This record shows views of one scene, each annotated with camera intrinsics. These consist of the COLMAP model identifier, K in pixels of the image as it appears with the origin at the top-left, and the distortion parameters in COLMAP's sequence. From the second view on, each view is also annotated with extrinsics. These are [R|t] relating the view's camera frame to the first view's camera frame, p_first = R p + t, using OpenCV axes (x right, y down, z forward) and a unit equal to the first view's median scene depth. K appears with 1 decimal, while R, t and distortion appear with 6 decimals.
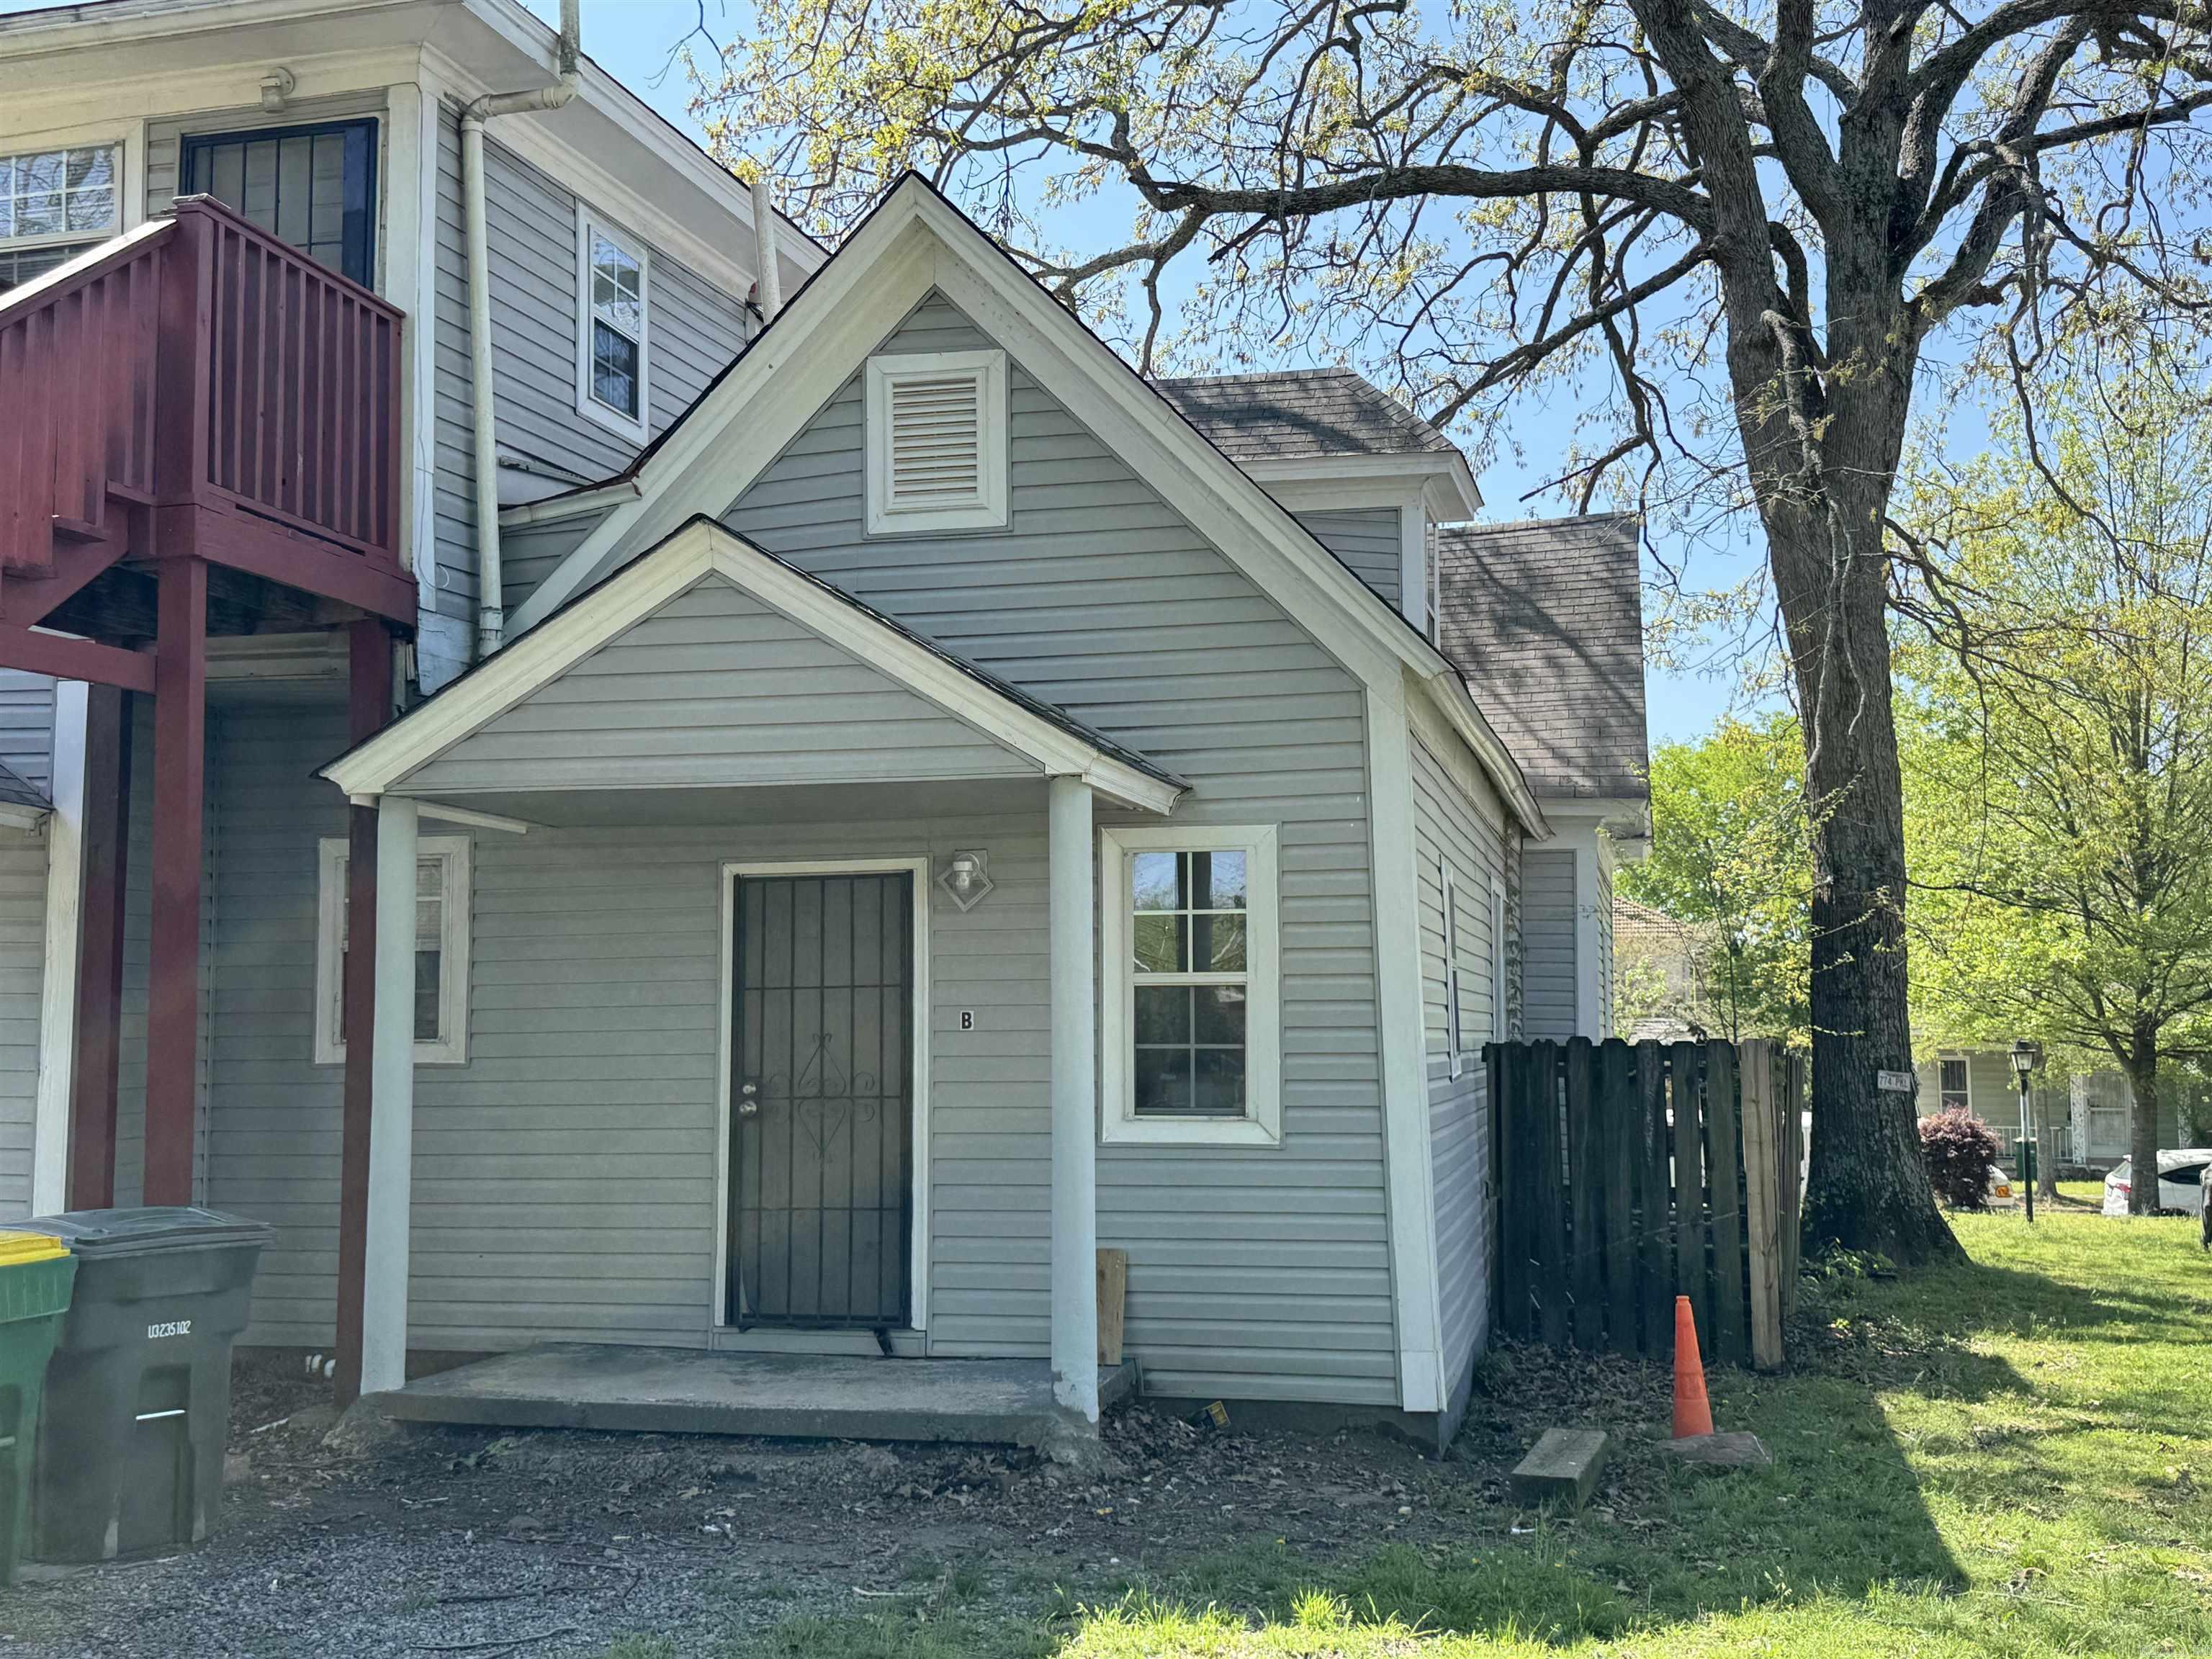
lens RADIAL K [[2389.0, 0, 1106.0], [0, 2389.0, 829.5], [0, 0, 1]] dist [0.130865, -0.015046]
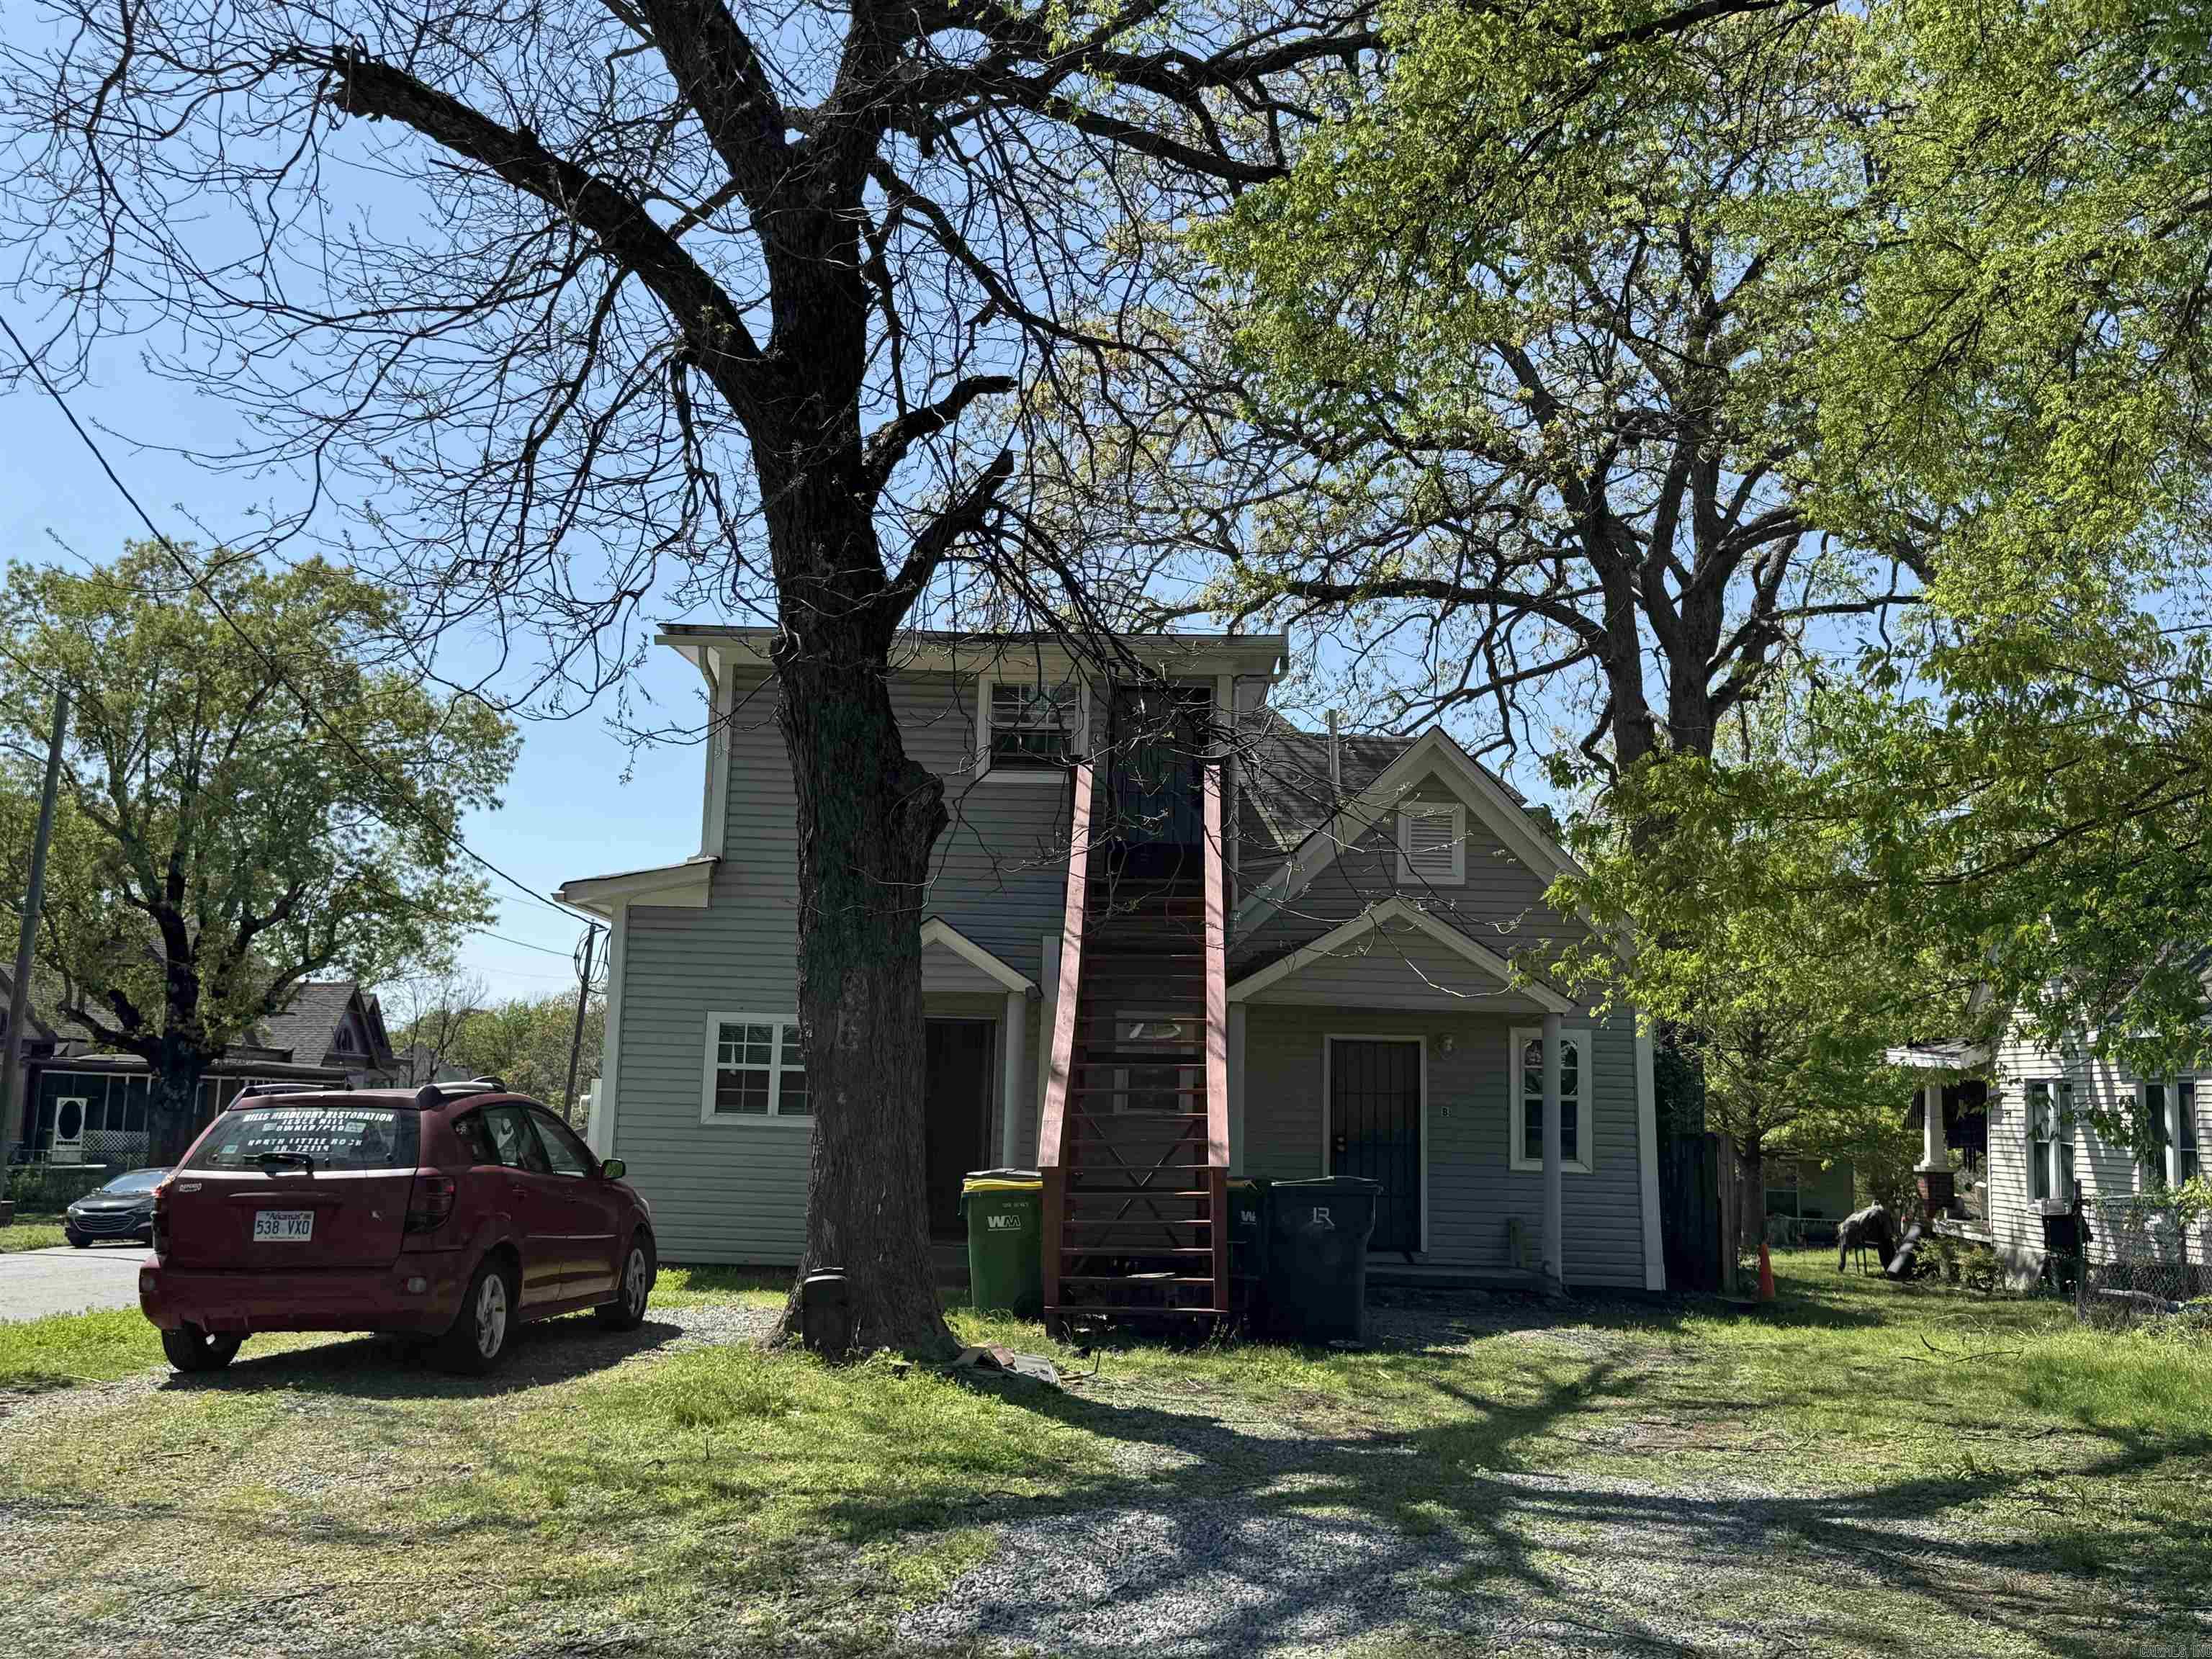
lens RADIAL K [[2389.0, 0, 1106.0], [0, 2389.0, 829.5], [0, 0, 1]] dist [0.130865, -0.015046]
pose [[0.978244, 0.056473, 0.199624, -0.799462], [-0.049197, 0.997938, -0.041226, -0.070787], [-0.201540, 0.030509, 0.979005, -1.074447]]
